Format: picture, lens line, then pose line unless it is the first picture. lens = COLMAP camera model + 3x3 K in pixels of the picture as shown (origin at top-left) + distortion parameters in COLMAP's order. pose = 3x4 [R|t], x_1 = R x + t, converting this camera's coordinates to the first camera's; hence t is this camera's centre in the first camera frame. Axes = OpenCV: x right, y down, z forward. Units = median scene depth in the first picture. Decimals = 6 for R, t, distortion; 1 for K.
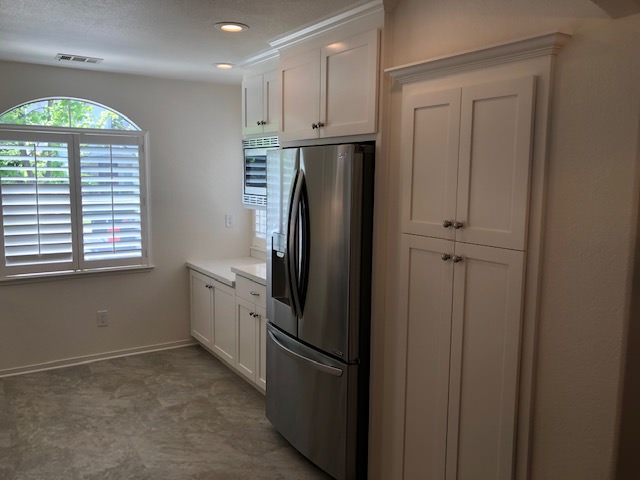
lens RADIAL K [[520.6, 0, 320.0], [0, 520.6, 240.0], [0, 0, 1]] dist [0.008991, -0.001312]
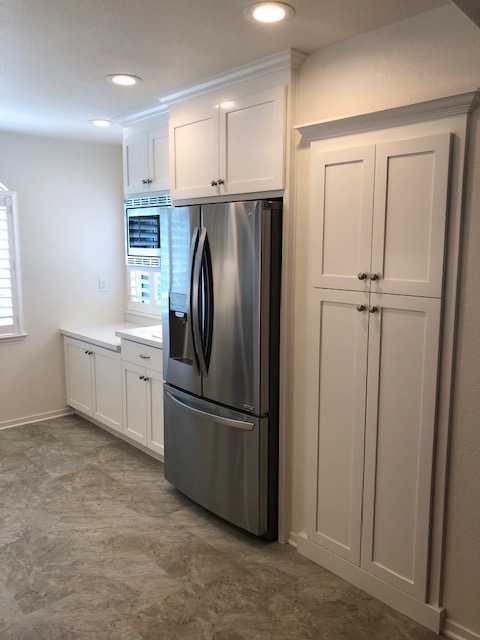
lens RADIAL K [[520.6, 0, 240.0], [0, 520.6, 320.0], [0, 0, 1]] dist [0.008991, -0.001312]
pose [[0.988381, -0.032546, 0.148474, -0.102166], [0.028864, 0.999222, 0.026888, 0.014358], [-0.149234, -0.022290, 0.988551, 0.001462]]
